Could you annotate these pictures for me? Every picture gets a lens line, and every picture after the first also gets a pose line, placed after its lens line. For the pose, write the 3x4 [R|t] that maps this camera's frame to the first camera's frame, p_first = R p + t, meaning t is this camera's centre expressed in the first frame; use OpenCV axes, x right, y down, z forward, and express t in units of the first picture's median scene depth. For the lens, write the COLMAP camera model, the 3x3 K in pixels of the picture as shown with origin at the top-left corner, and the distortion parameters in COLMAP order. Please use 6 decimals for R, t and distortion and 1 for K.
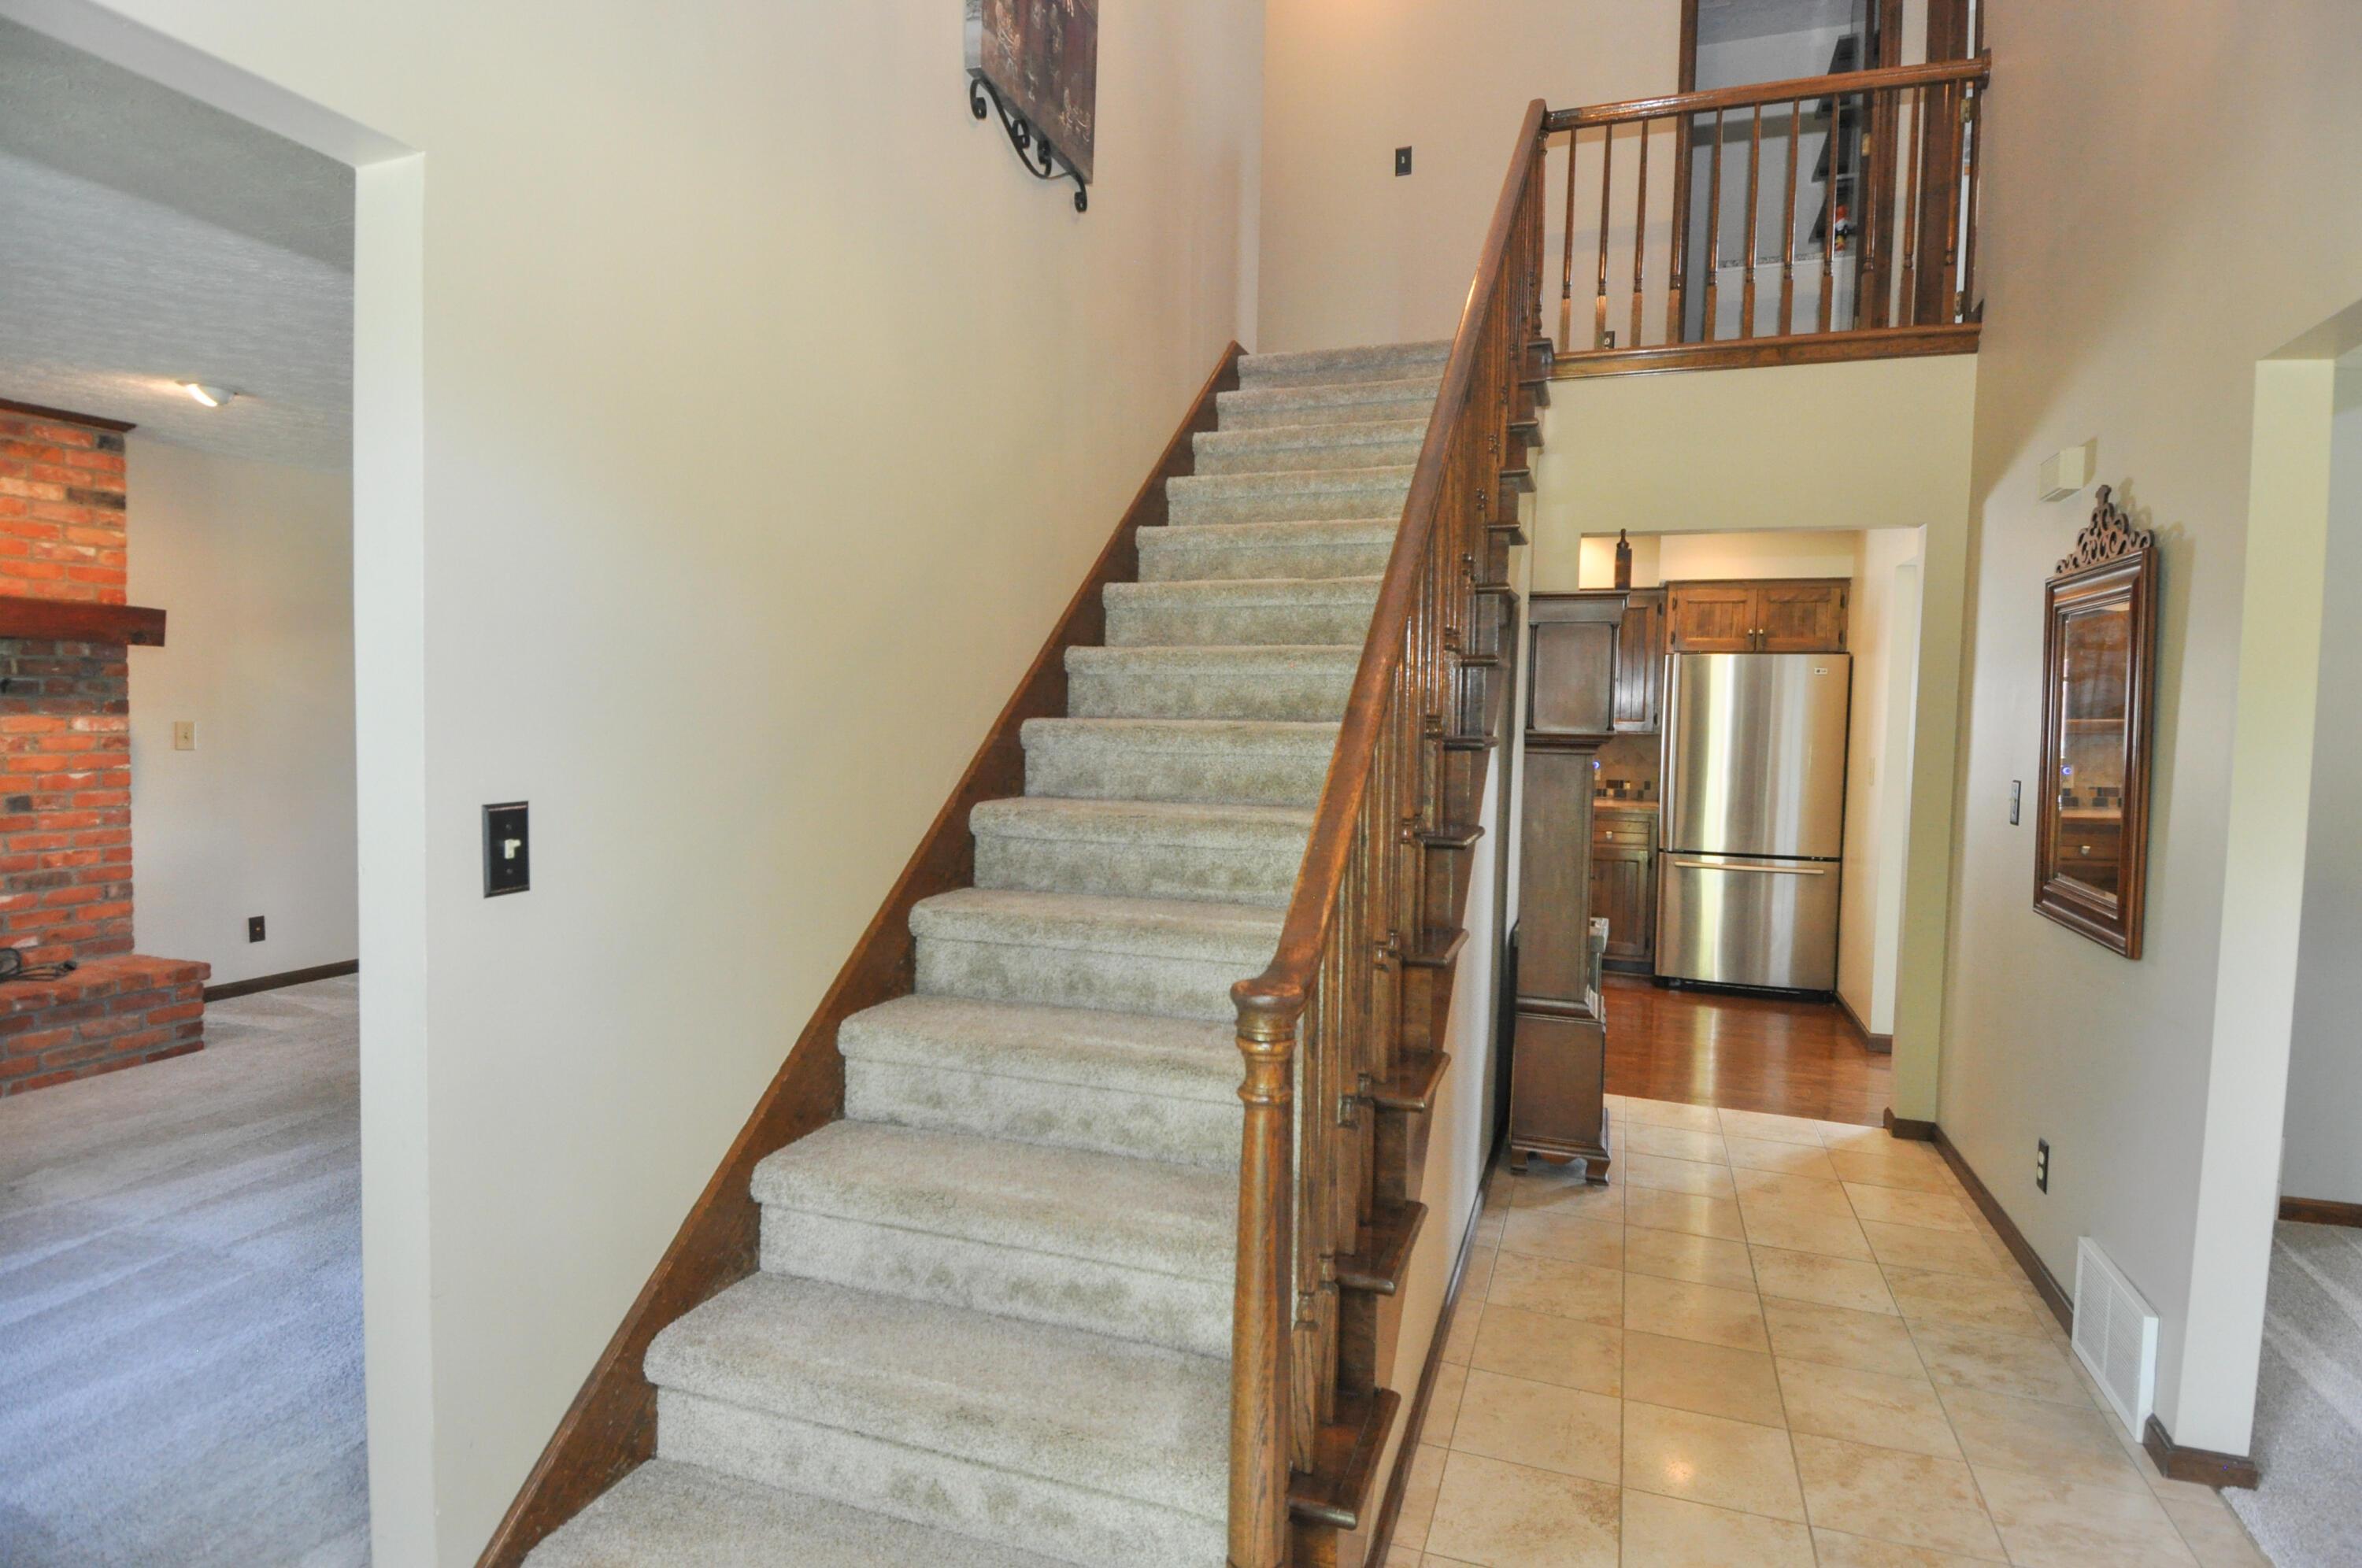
lens RADIAL K [[1213.3, 0, 1189.2], [0, 1213.3, 778.6], [0, 0, 1]] dist [0.046524, -0.049739]
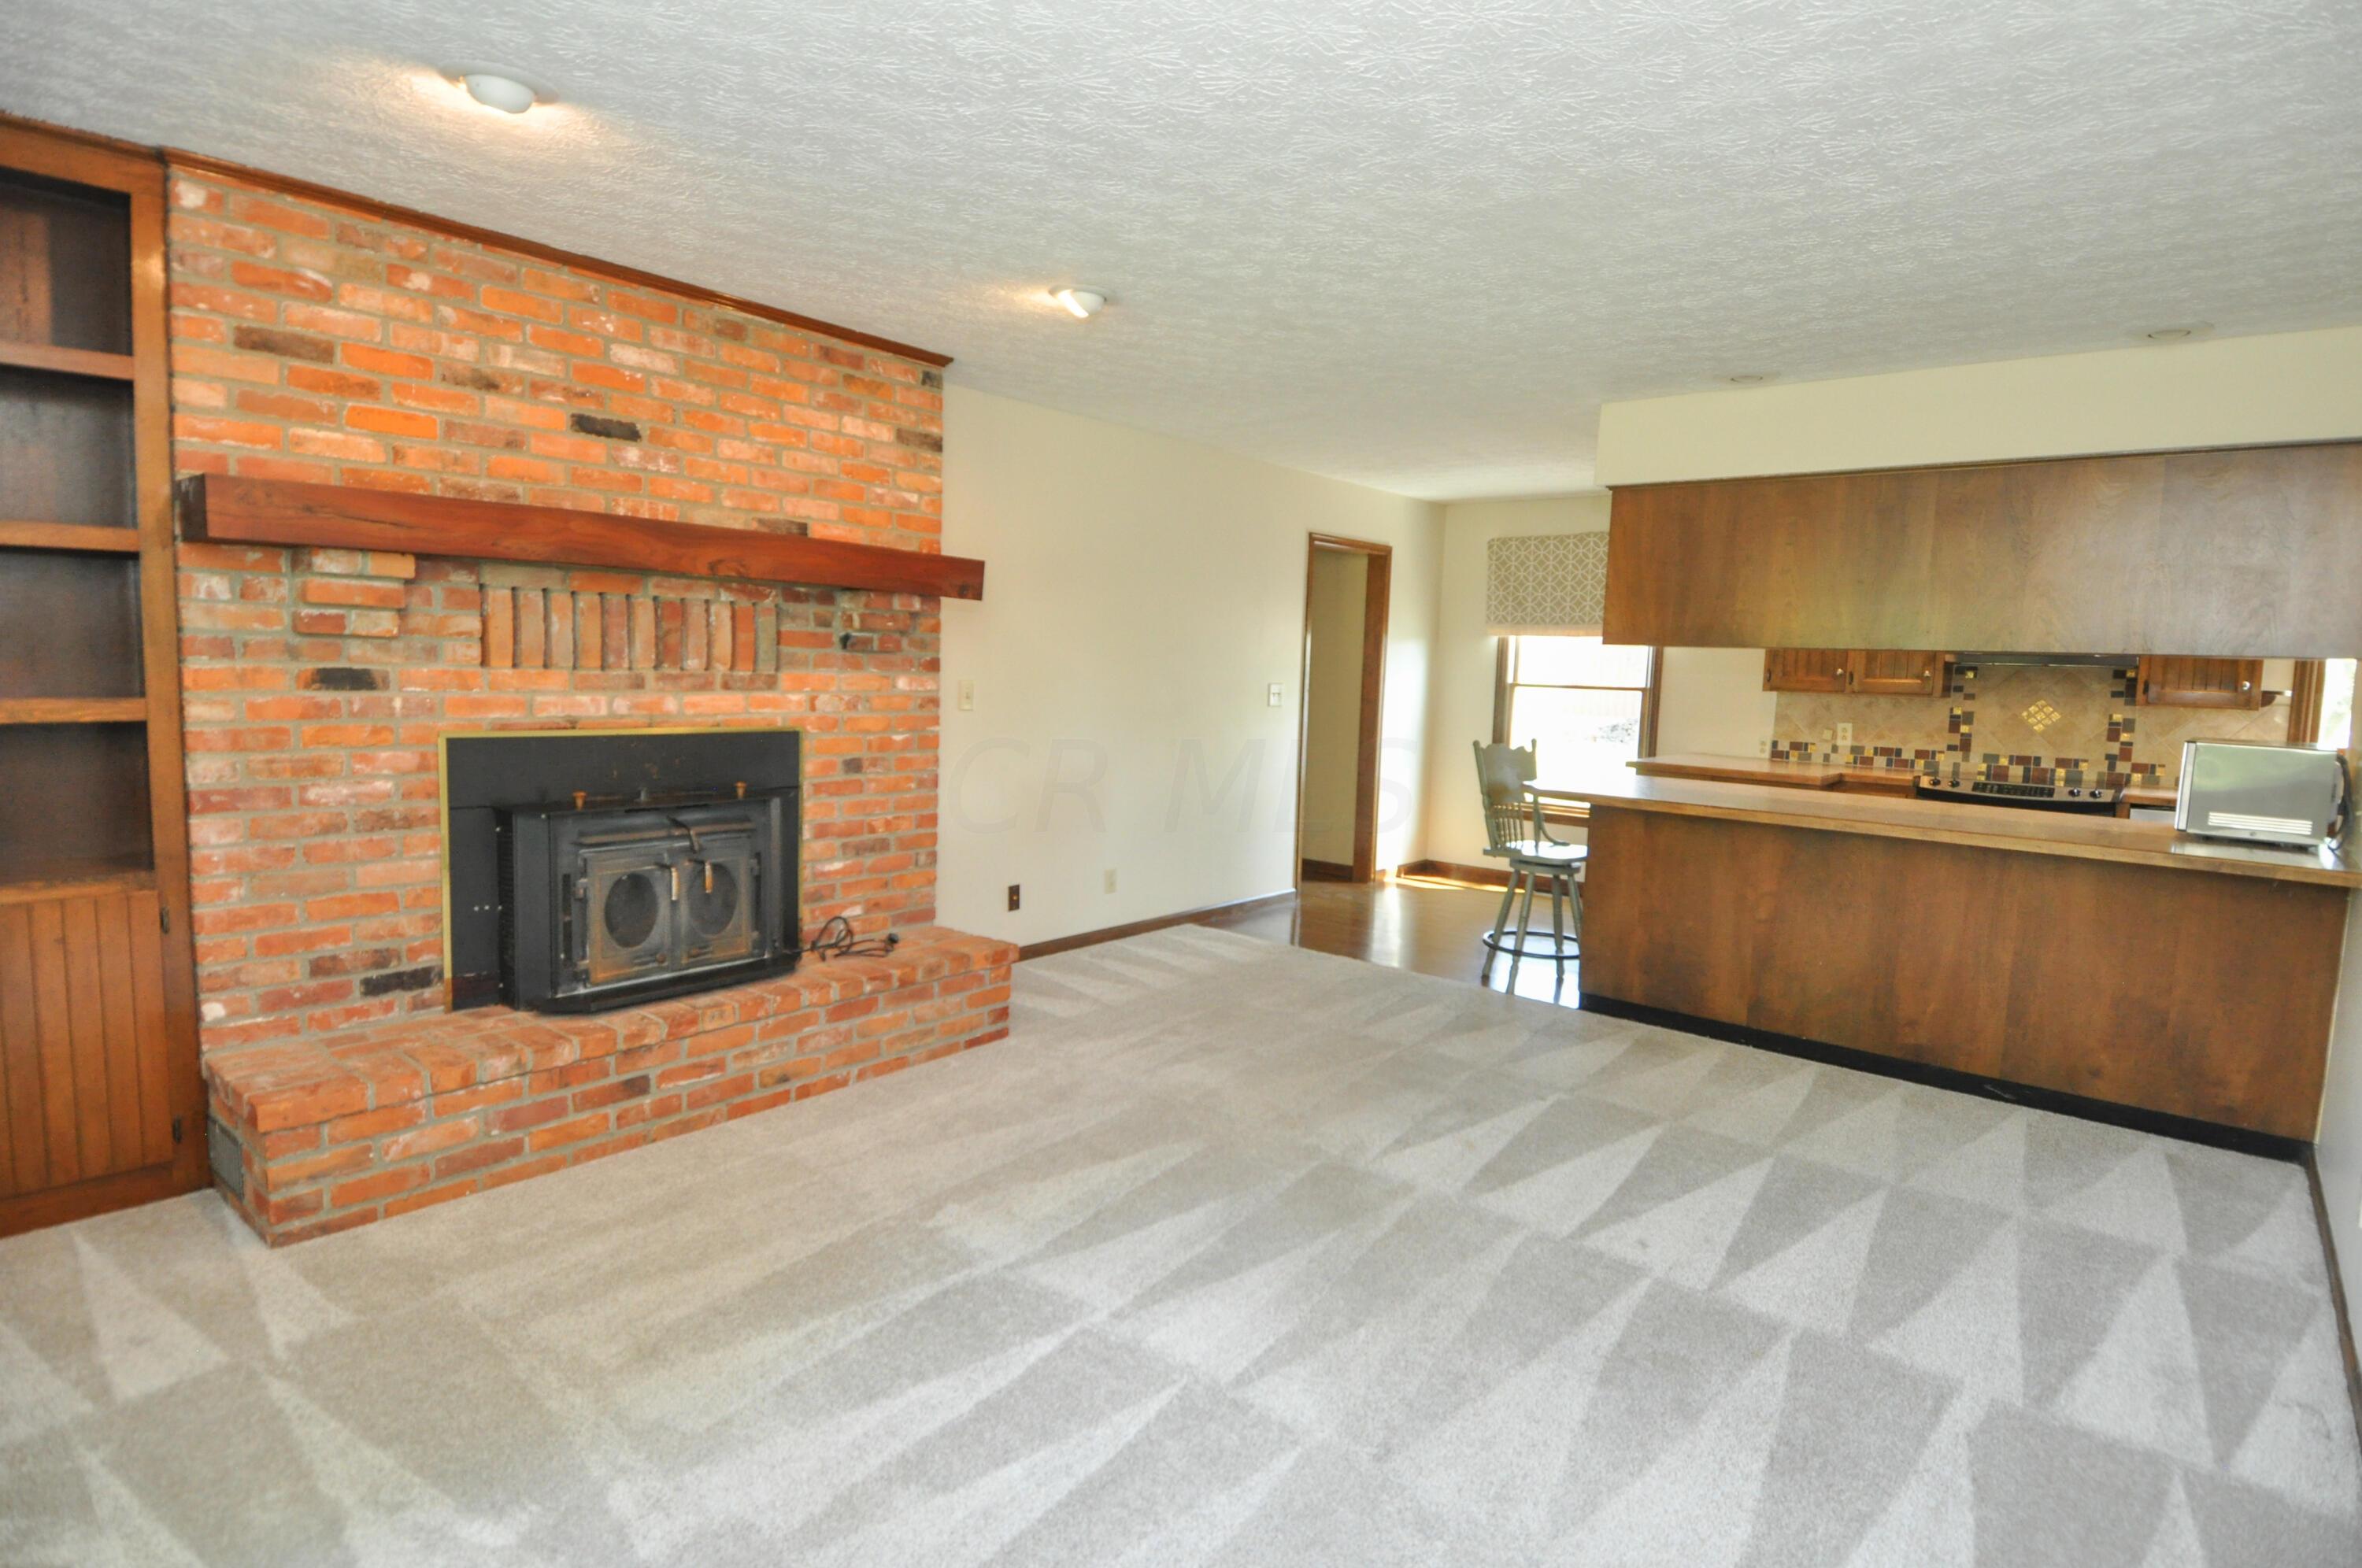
lens RADIAL K [[1213.3, 0, 1189.2], [0, 1213.3, 778.6], [0, 0, 1]] dist [0.046524, -0.049739]
pose [[0.939130, 0.043555, -0.340789, -0.378460], [-0.032225, 0.998726, 0.038839, -0.014182], [0.342047, -0.025493, 0.939337, 0.188397]]
